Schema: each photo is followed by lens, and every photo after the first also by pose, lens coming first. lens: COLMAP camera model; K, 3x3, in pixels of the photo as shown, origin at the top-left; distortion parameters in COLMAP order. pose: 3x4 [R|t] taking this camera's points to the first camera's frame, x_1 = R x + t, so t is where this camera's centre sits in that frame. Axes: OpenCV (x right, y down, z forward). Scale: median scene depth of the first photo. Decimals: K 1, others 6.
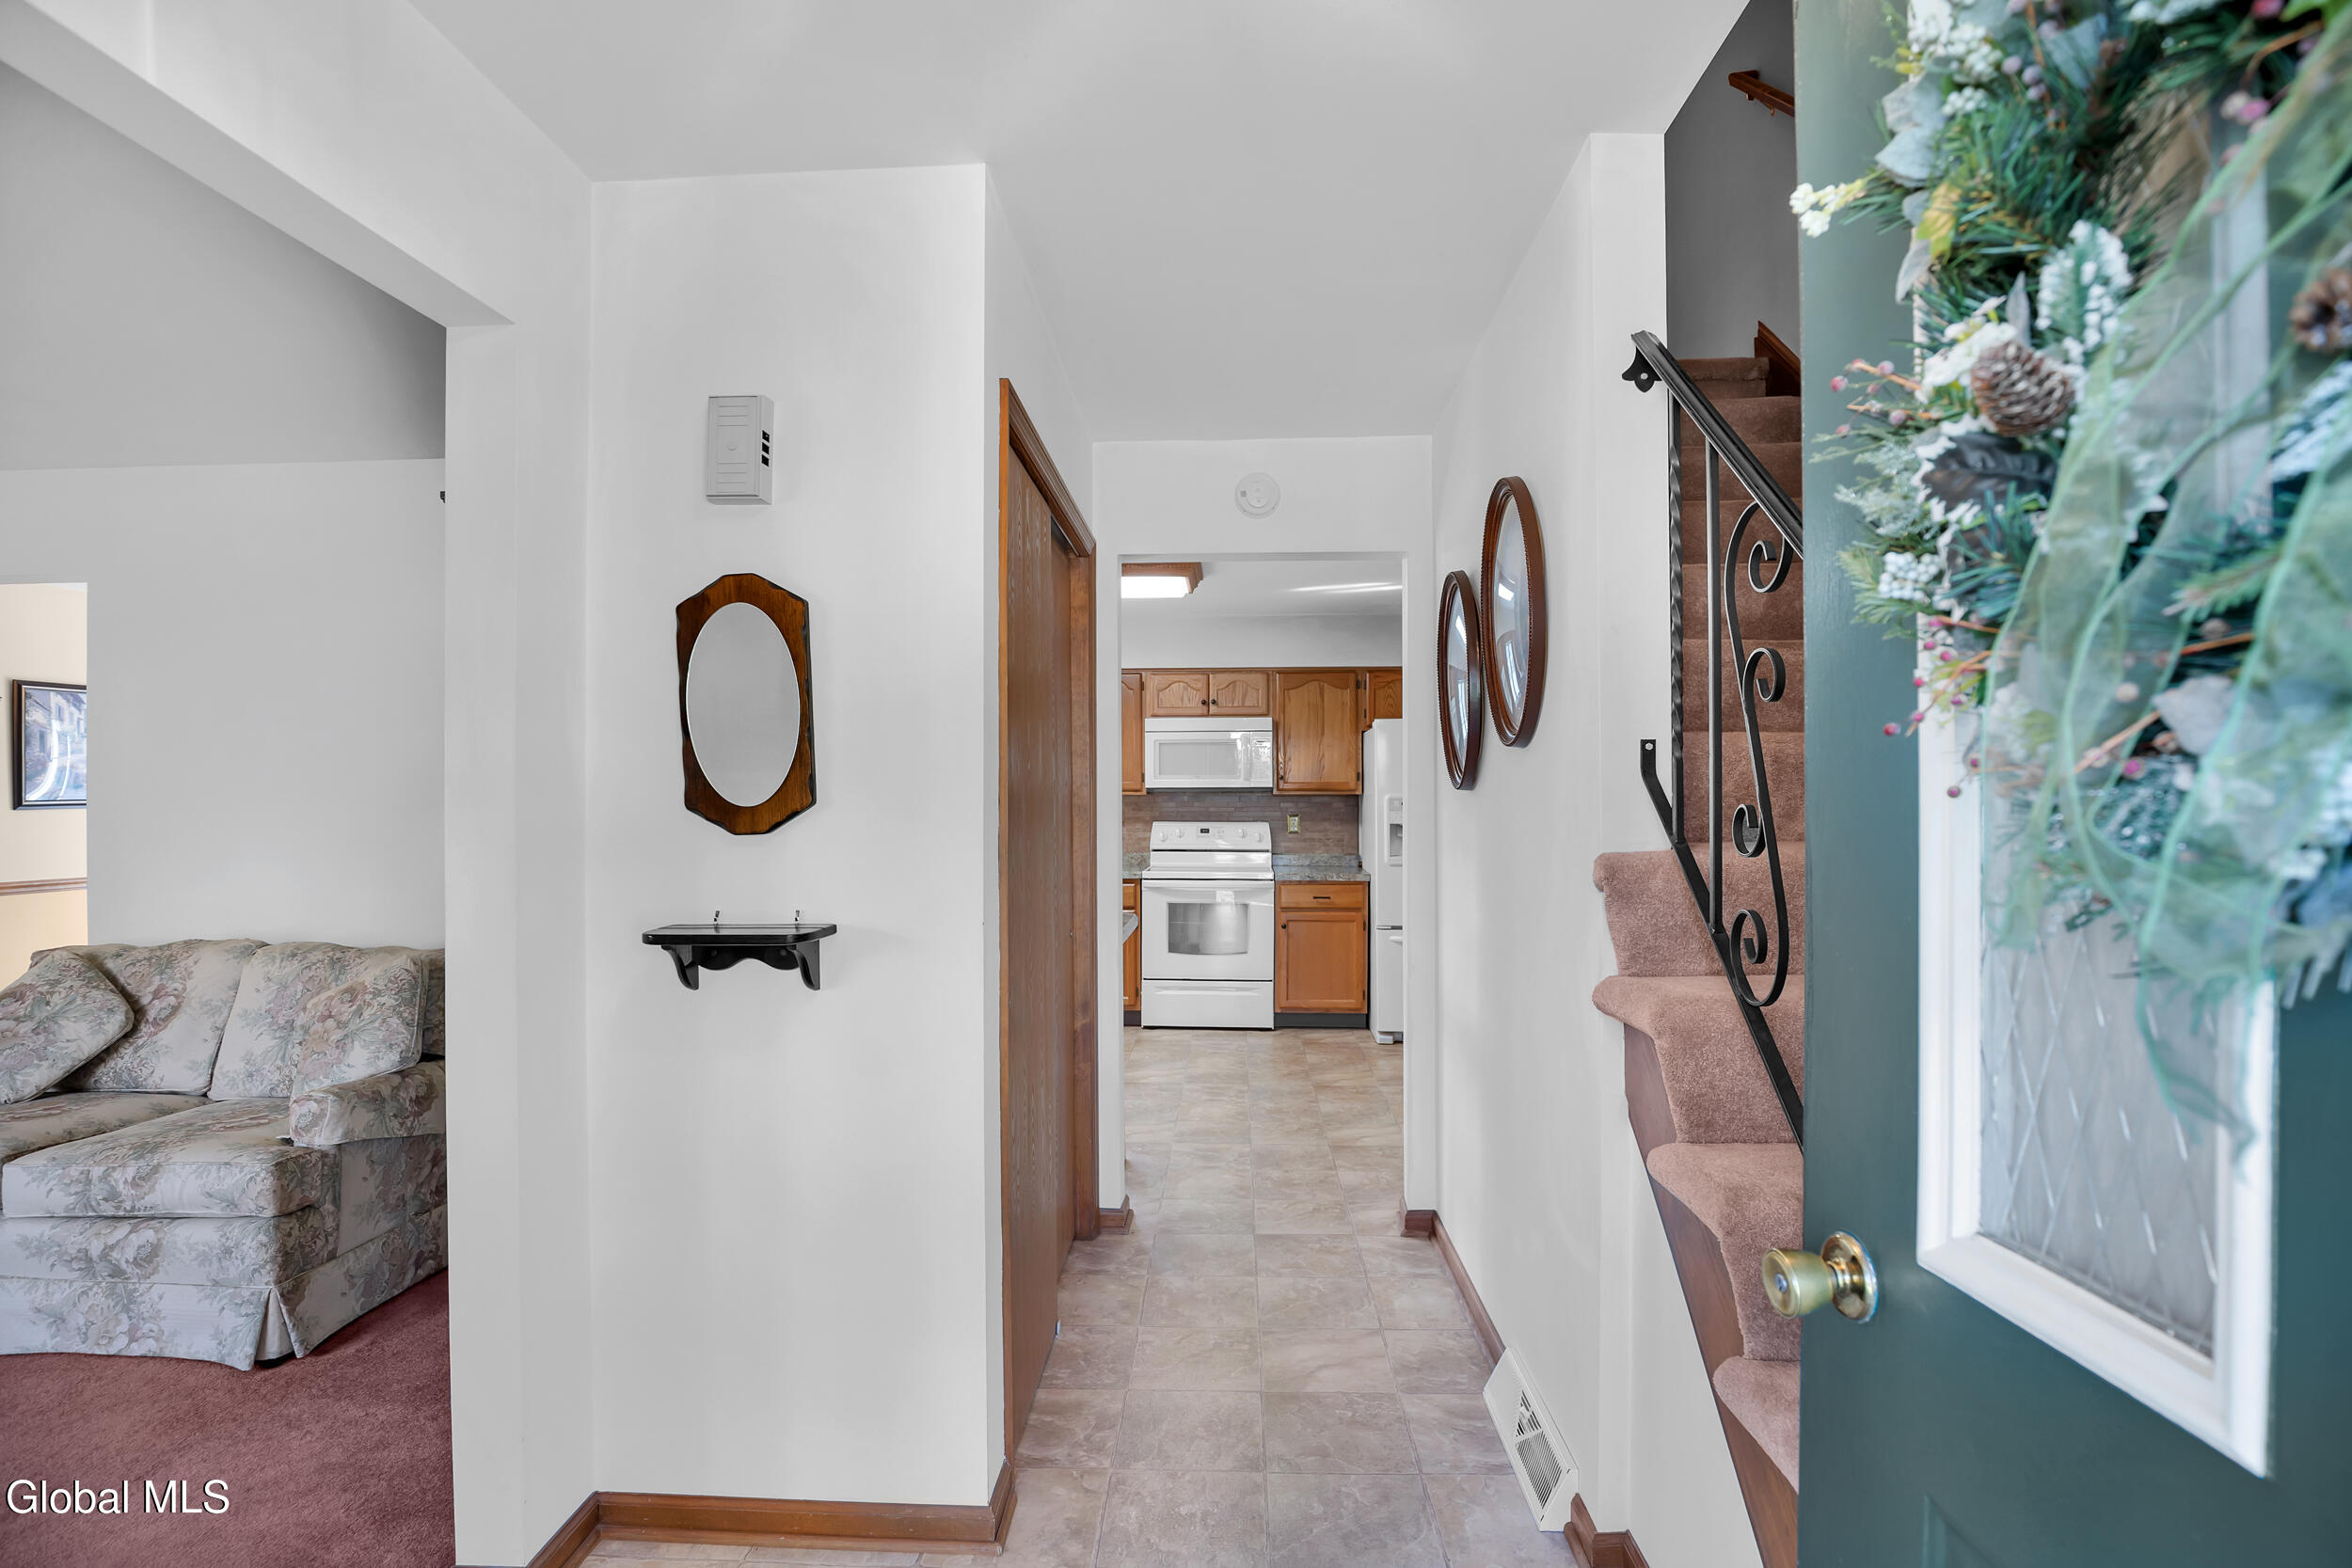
lens RADIAL K [[1099.3, 0, 1113.4], [0, 1099.3, 818.9], [0, 0, 1]] dist [-0.003834, -0.000681]
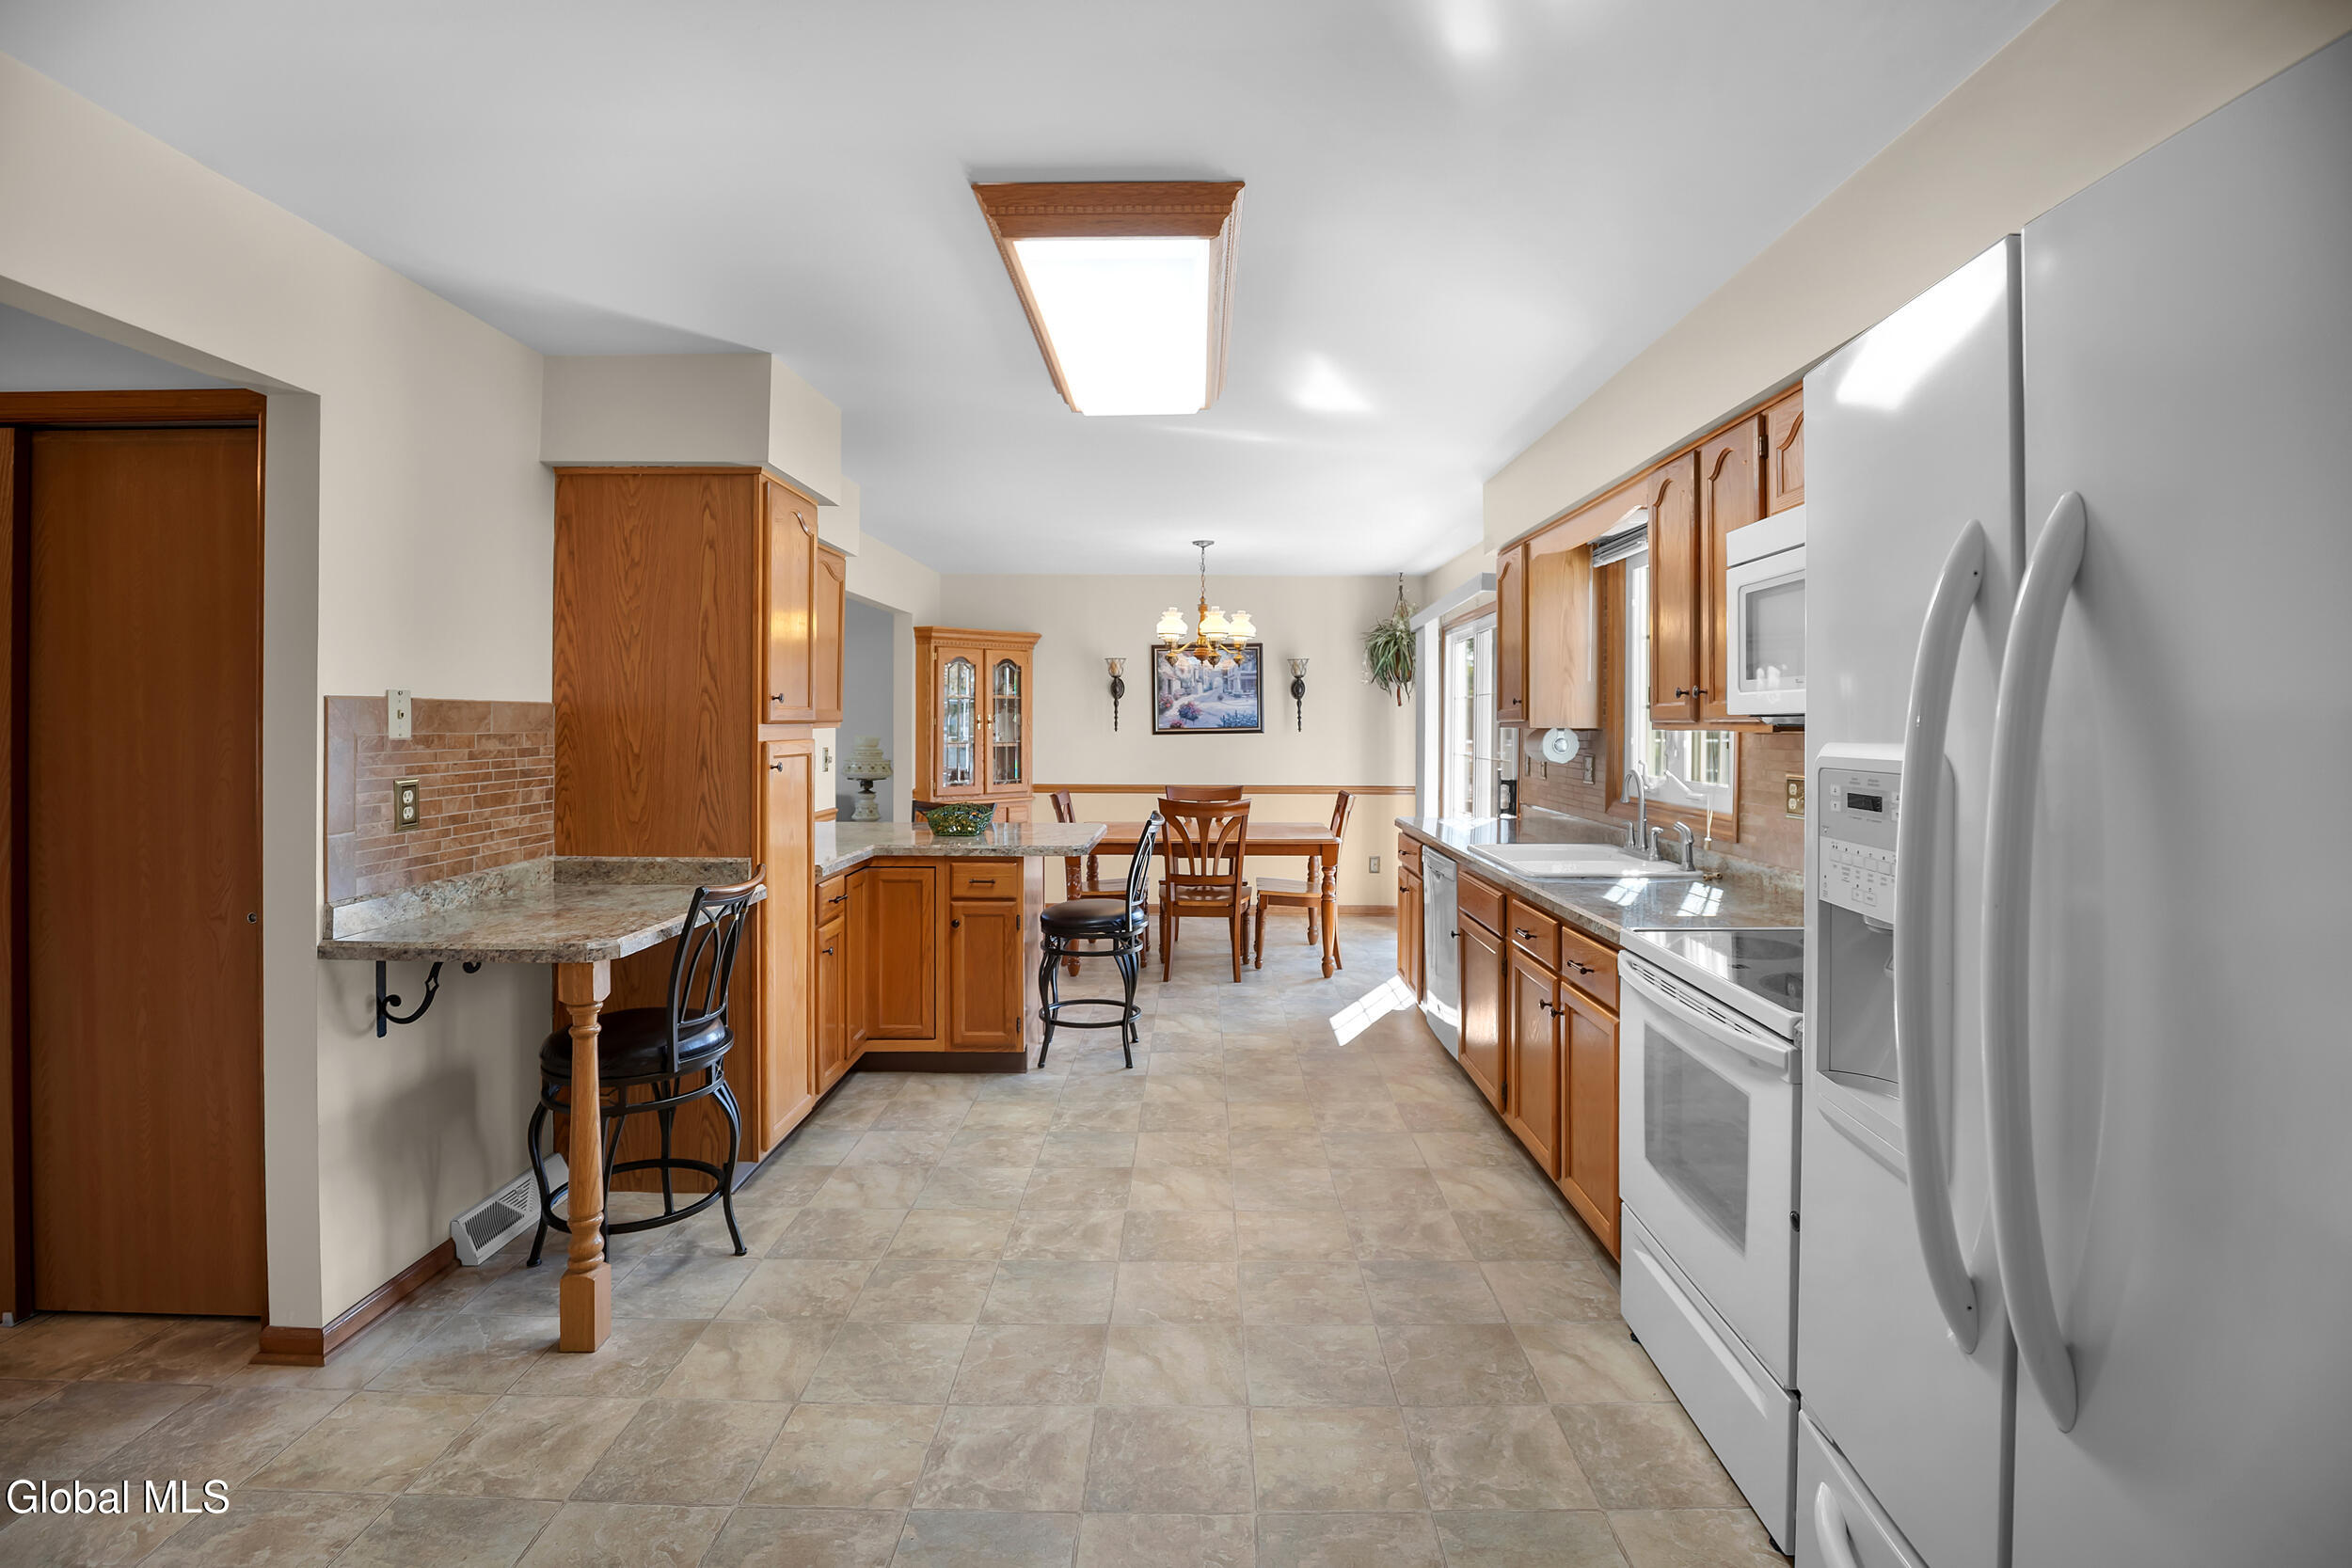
lens RADIAL K [[1096.2, 0, 1272.4], [0, 1096.2, 729.3], [0, 0, 1]] dist [-0.019366, -0.000313]
pose [[0.118473, 0.005380, -0.992943, 1.354837], [-0.022760, 0.999737, 0.002701, -0.072747], [0.992696, 0.022279, 0.118565, 2.775618]]
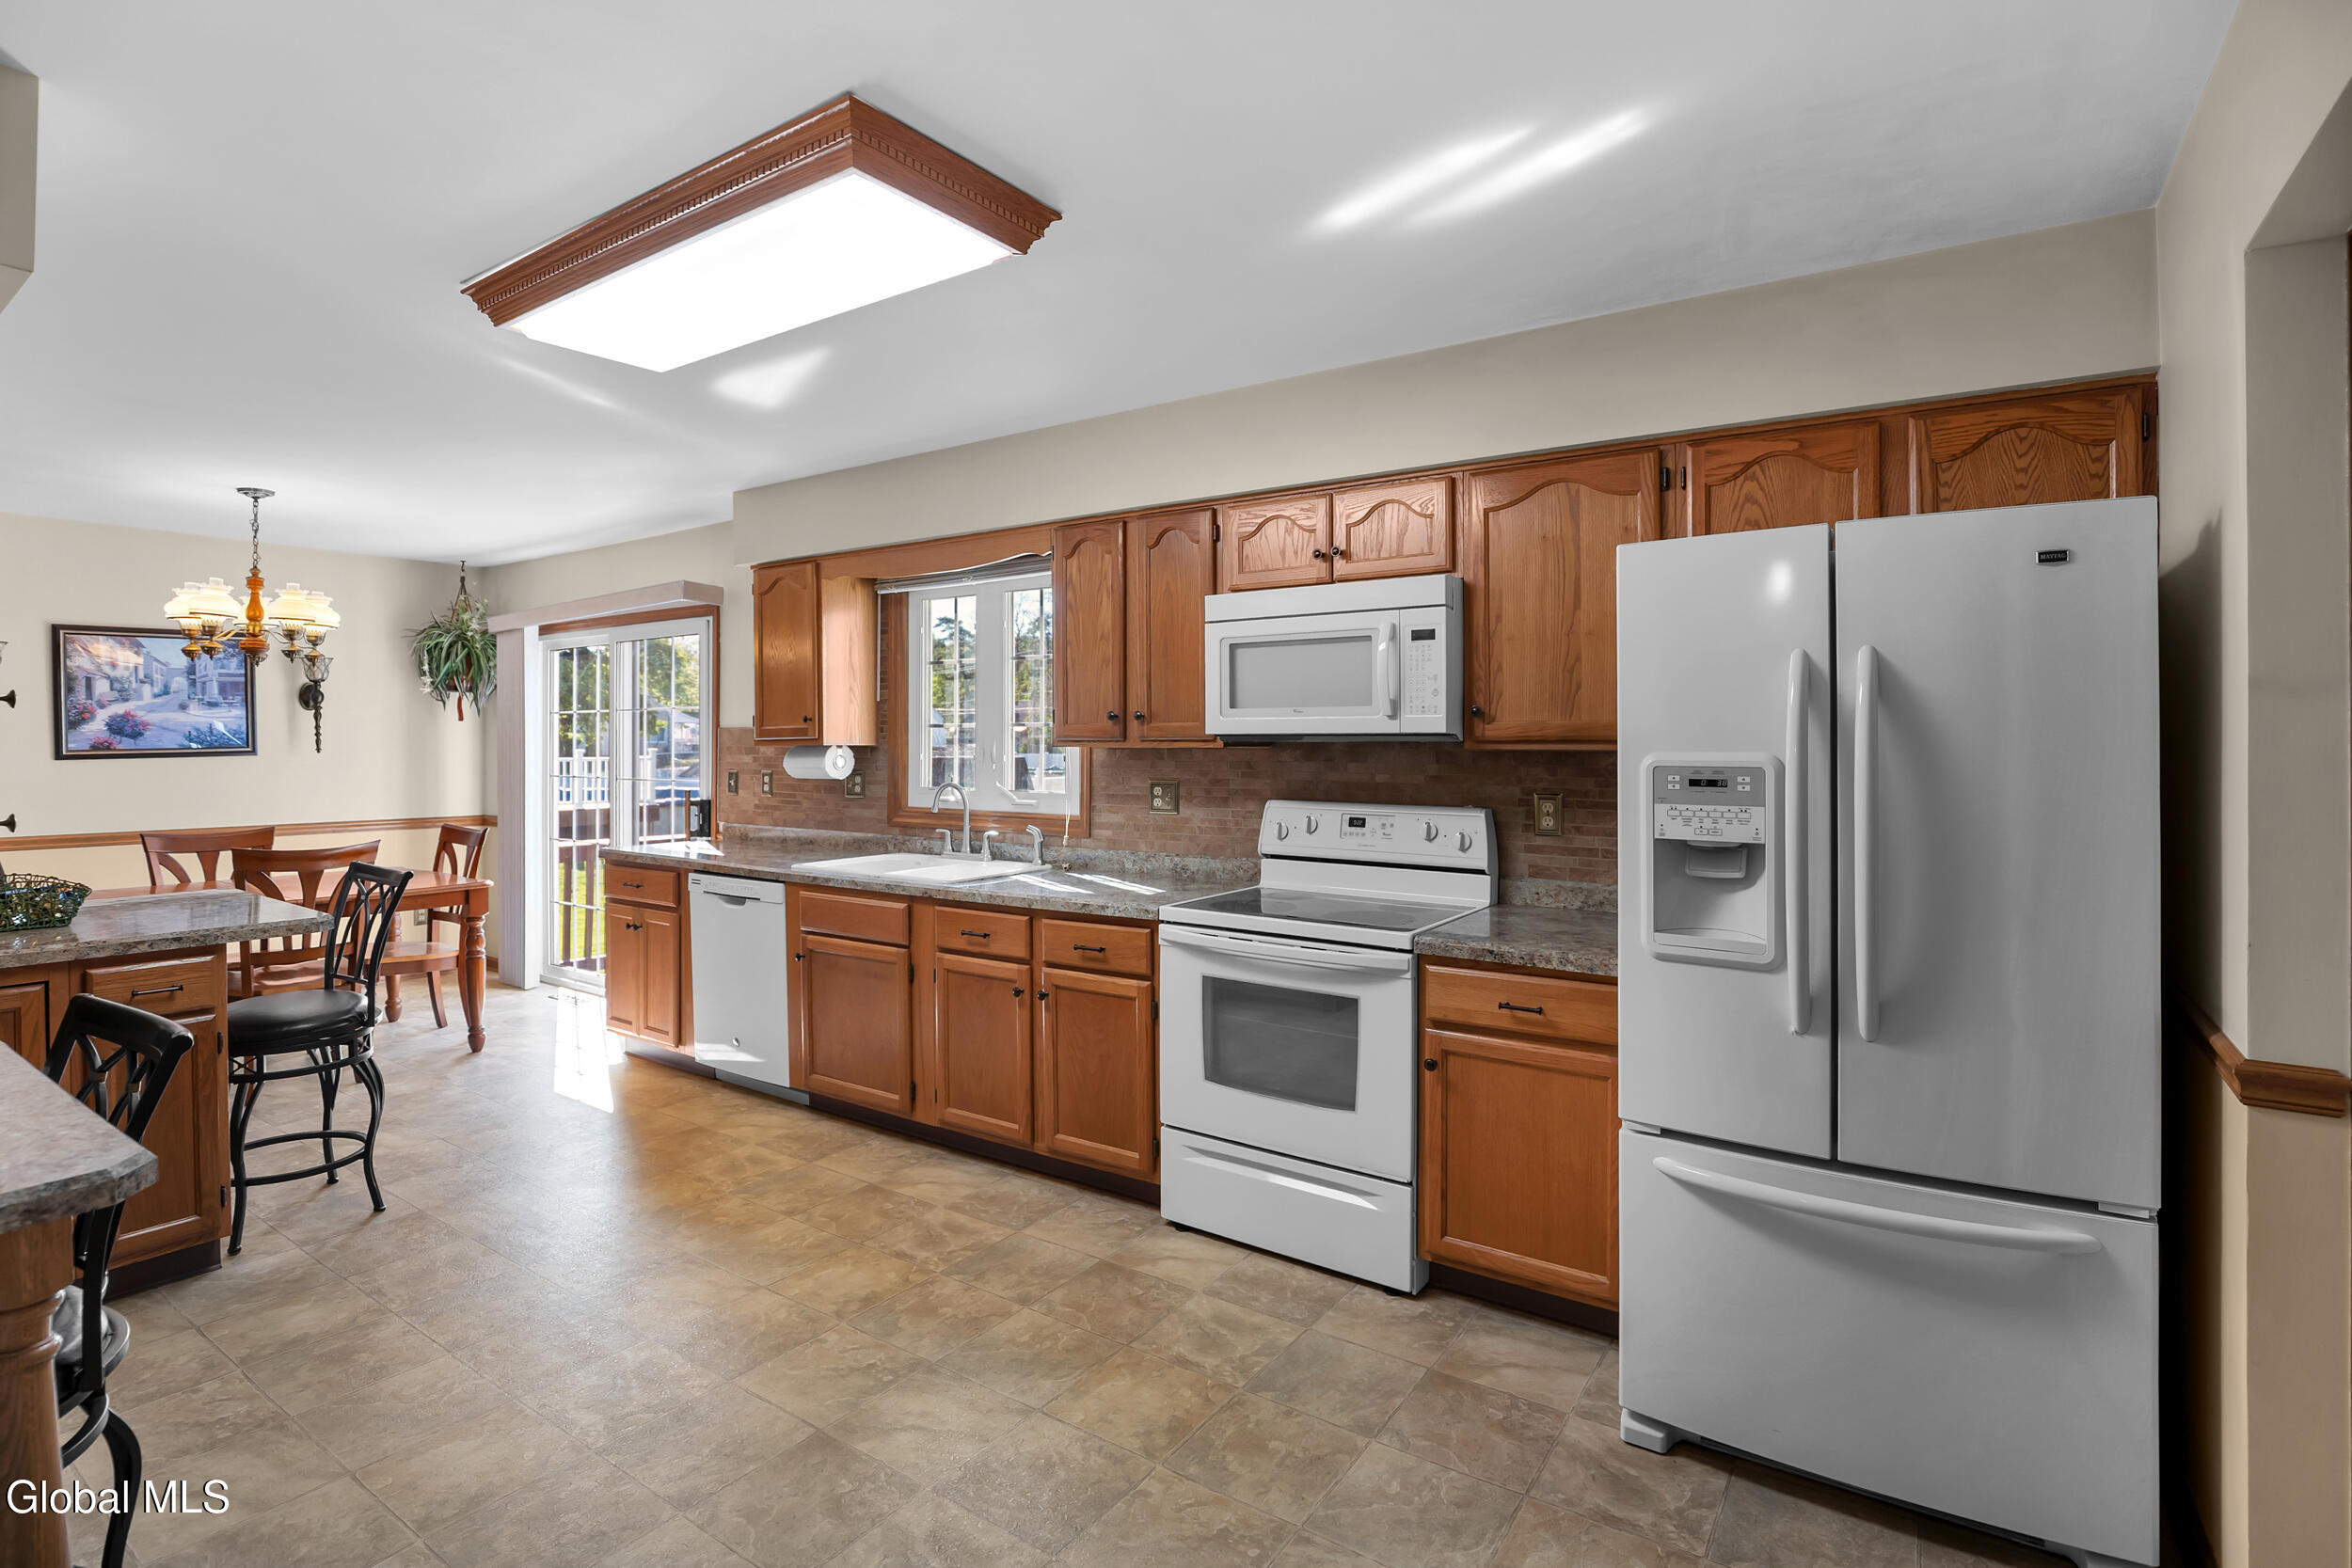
lens RADIAL K [[1081.5, 0, 1146.8], [0, 1081.5, 754.5], [0, 0, 1]] dist [-0.017822, 0.000136]
pose [[0.858108, 0.005817, -0.513437, 0.908370], [-0.009653, 0.999942, -0.004802, -0.058181], [0.513379, 0.009077, 0.858114, 1.960613]]
